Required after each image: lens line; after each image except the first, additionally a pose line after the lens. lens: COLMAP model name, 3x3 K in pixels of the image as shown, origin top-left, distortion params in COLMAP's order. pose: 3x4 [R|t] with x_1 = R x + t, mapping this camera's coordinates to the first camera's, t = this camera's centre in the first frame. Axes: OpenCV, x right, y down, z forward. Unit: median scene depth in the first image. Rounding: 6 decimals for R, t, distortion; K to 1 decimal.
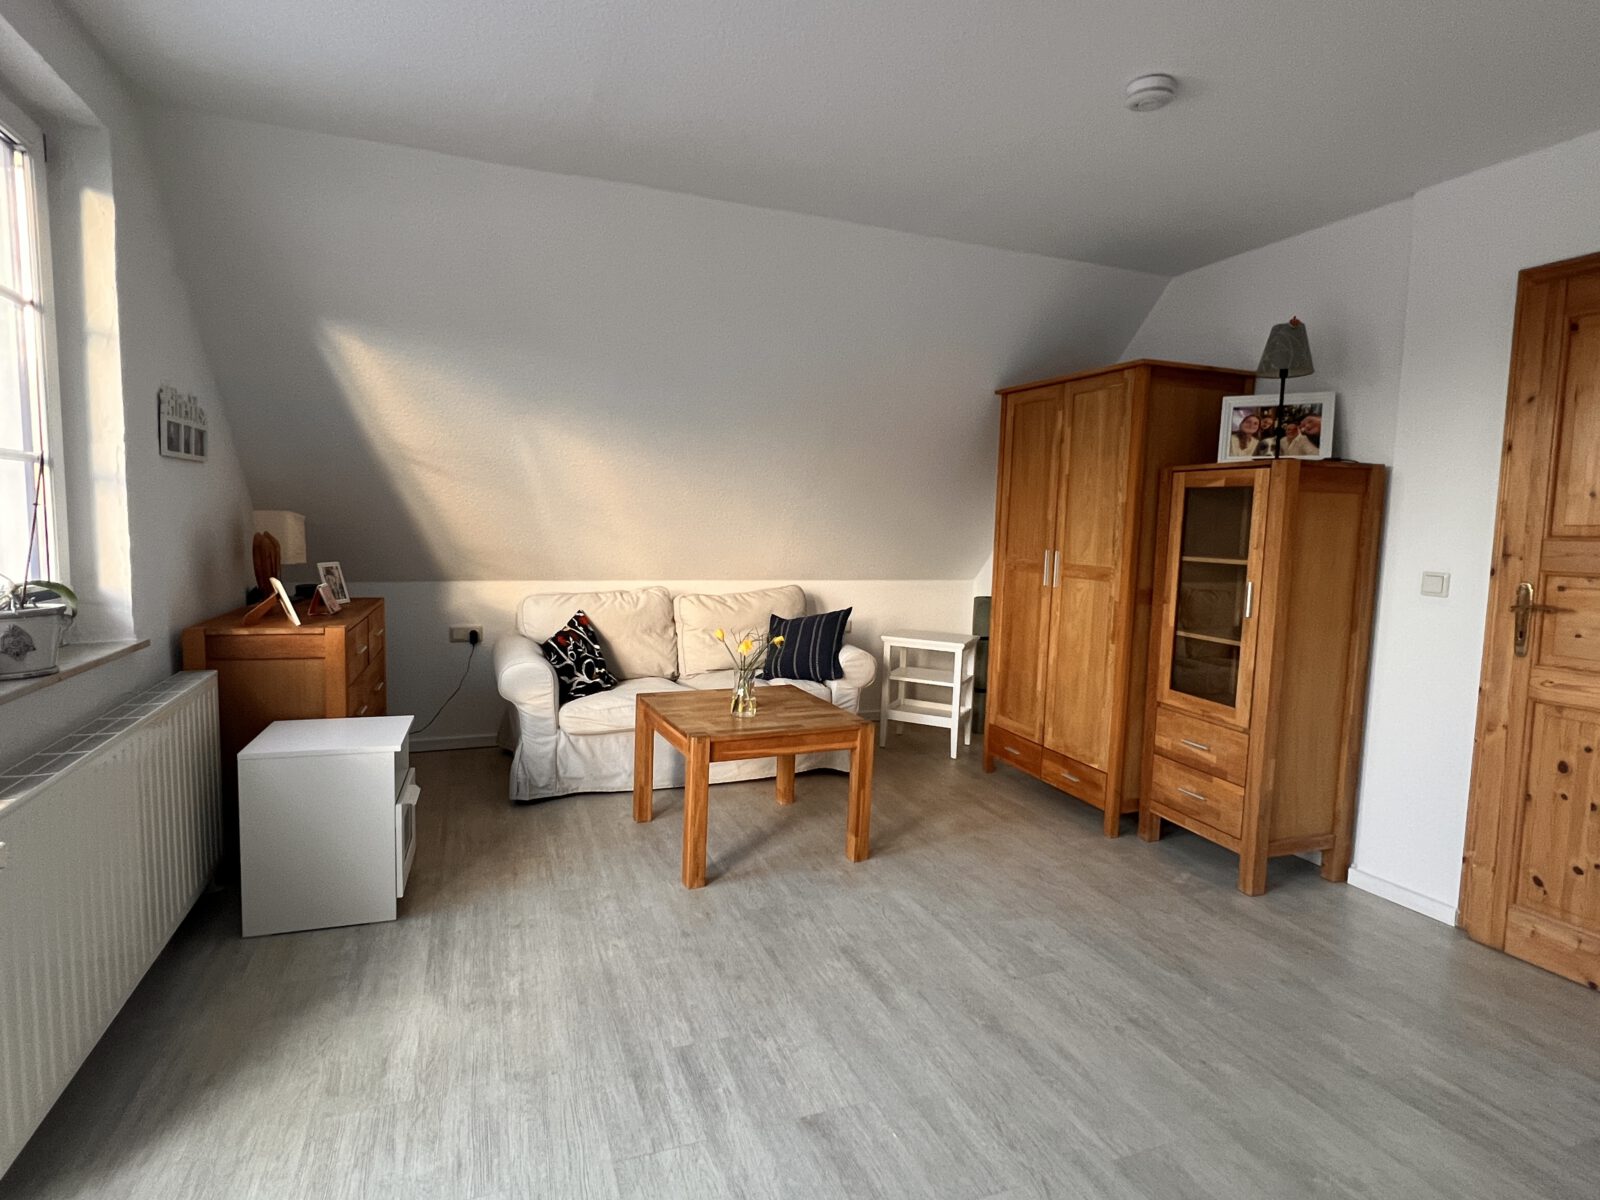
lens RADIAL K [[814.3, 0, 792.8], [0, 814.3, 603.0], [0, 0, 1]] dist [0.003798, 0.000608]
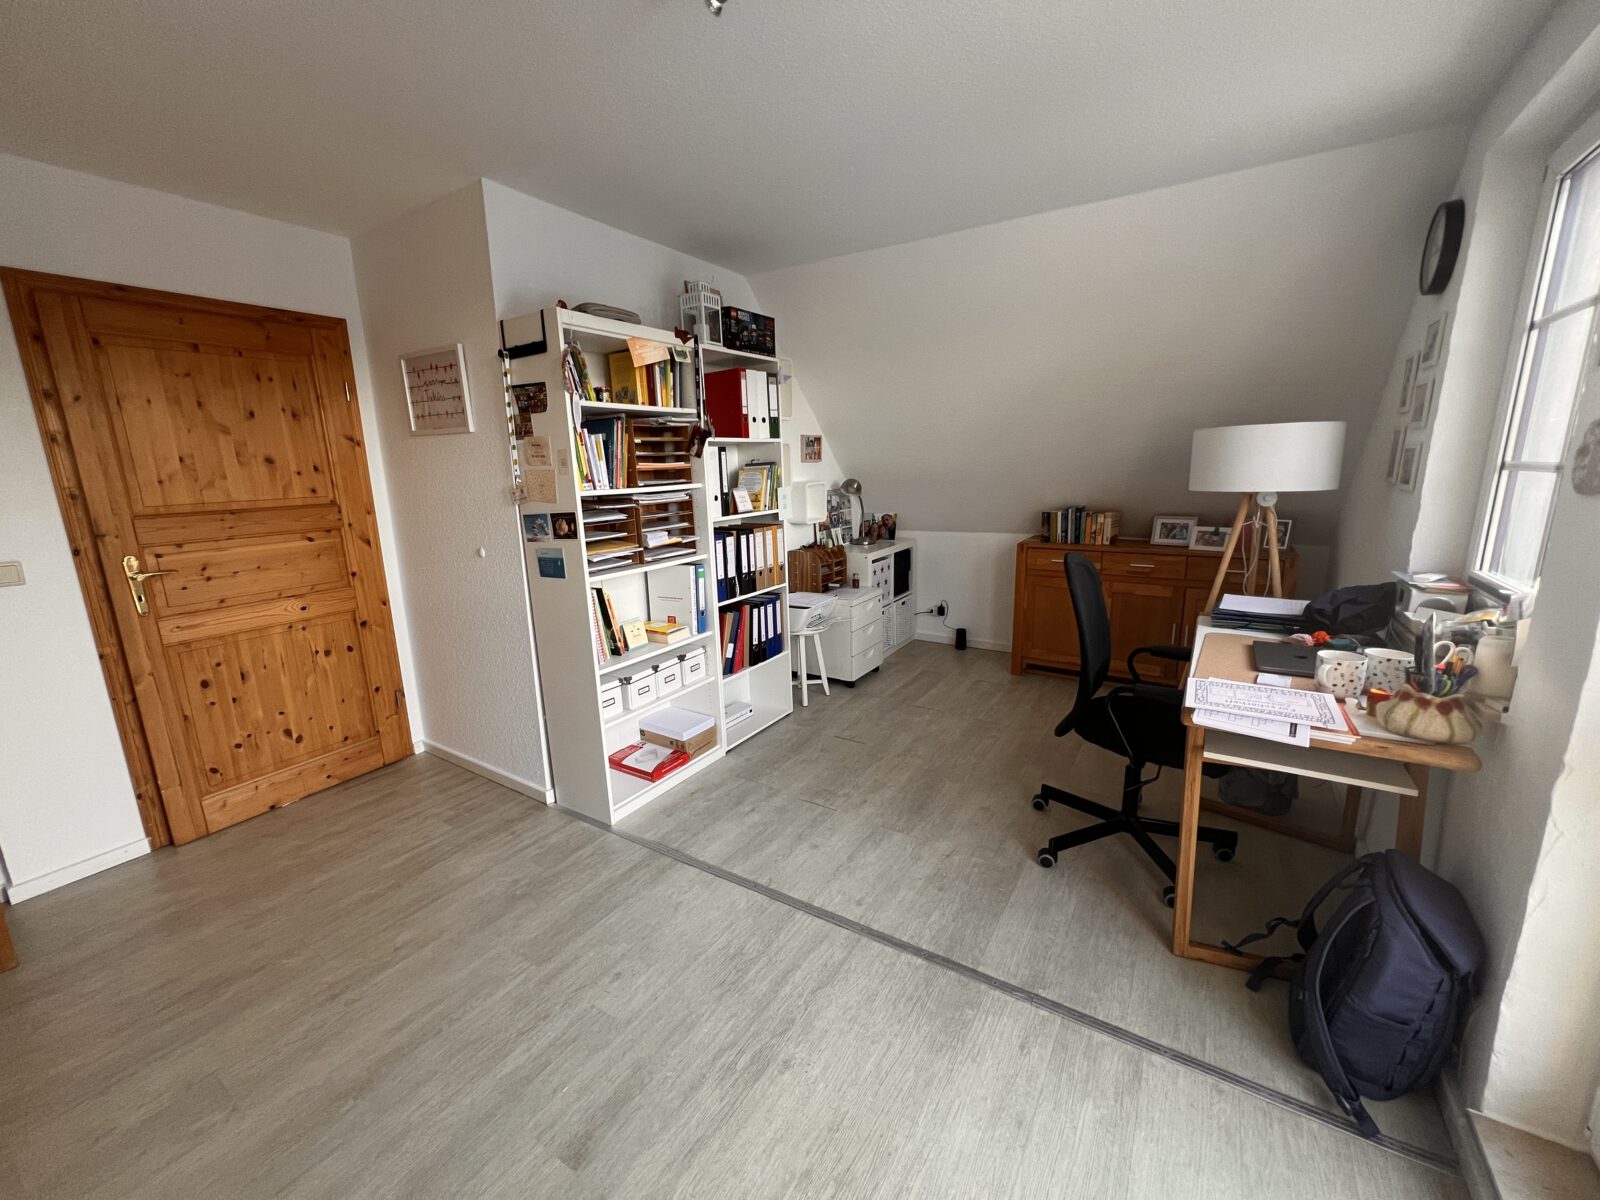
lens RADIAL K [[639.7, 0, 795.6], [0, 639.7, 601.0], [0, 0, 1]] dist [-0.002023, 0.000475]
pose [[-0.588583, -0.183787, 0.787269, -0.448931], [0.079028, 0.956072, 0.282278, -0.153759], [-0.804565, 0.228360, -0.548203, 0.760409]]
